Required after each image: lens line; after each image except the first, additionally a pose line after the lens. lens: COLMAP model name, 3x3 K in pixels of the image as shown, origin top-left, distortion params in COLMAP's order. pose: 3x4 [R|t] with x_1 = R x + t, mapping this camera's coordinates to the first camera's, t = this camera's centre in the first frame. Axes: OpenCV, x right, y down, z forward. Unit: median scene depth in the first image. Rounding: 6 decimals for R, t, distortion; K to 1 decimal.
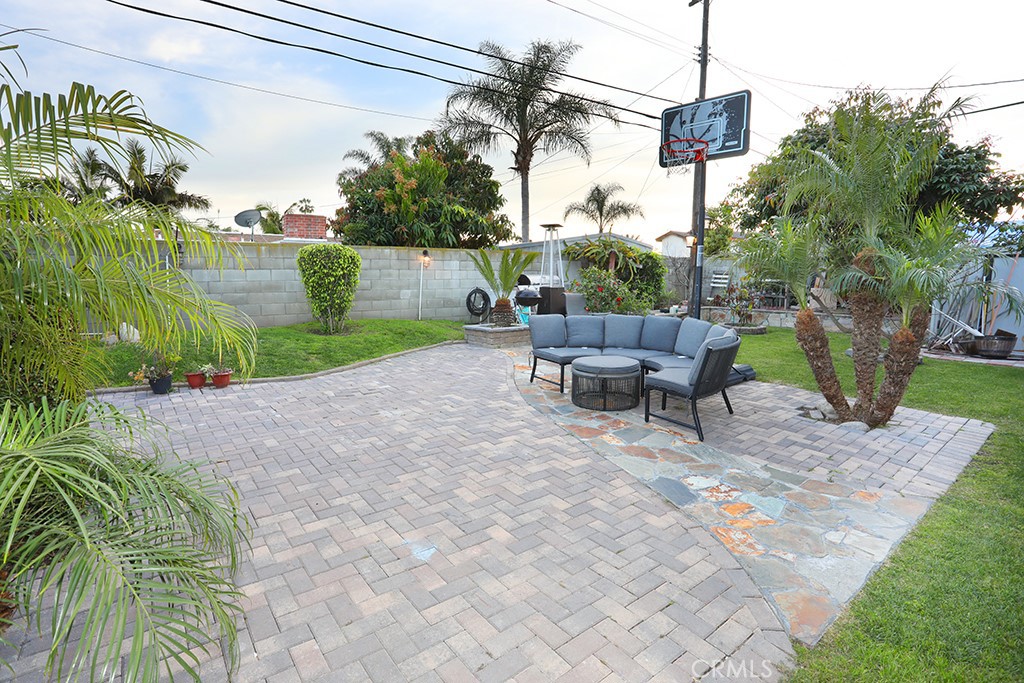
lens RADIAL K [[500.7, 0, 511.7], [0, 500.7, 311.5], [0, 0, 1]] dist [-0.024989, 0.000726]
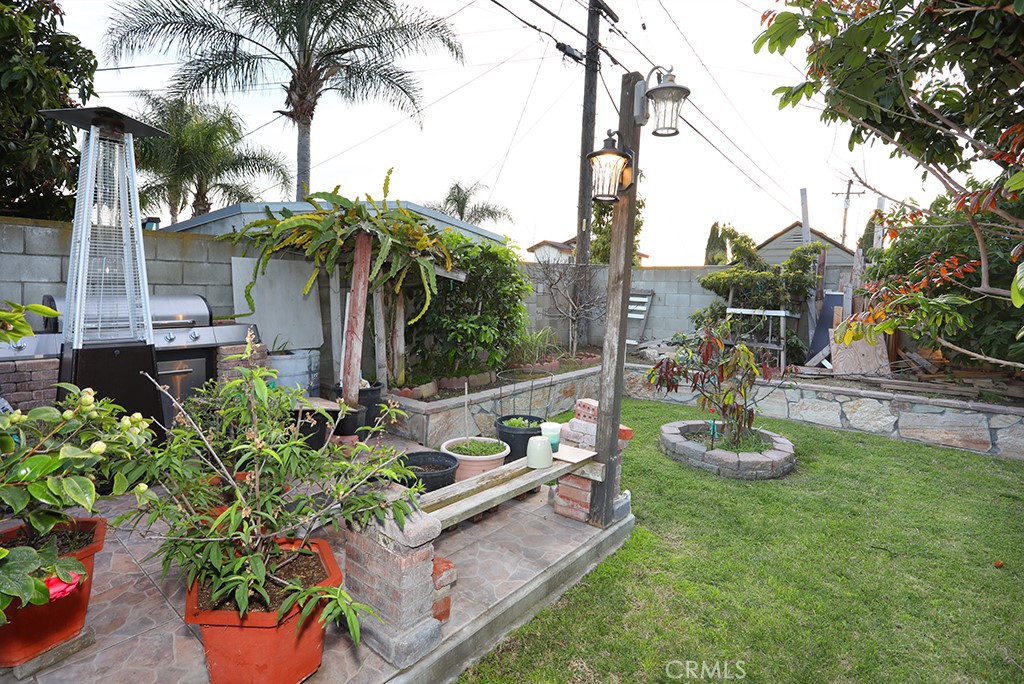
lens RADIAL K [[500.7, 0, 511.7], [0, 500.7, 312.0], [0, 0, 1]] dist [-0.024989, 0.000726]
pose [[0.971623, -0.008825, 0.236369, 0.122257], [0.015930, 0.999476, -0.028169, -0.031013], [-0.235997, 0.031135, 0.971255, 0.369712]]
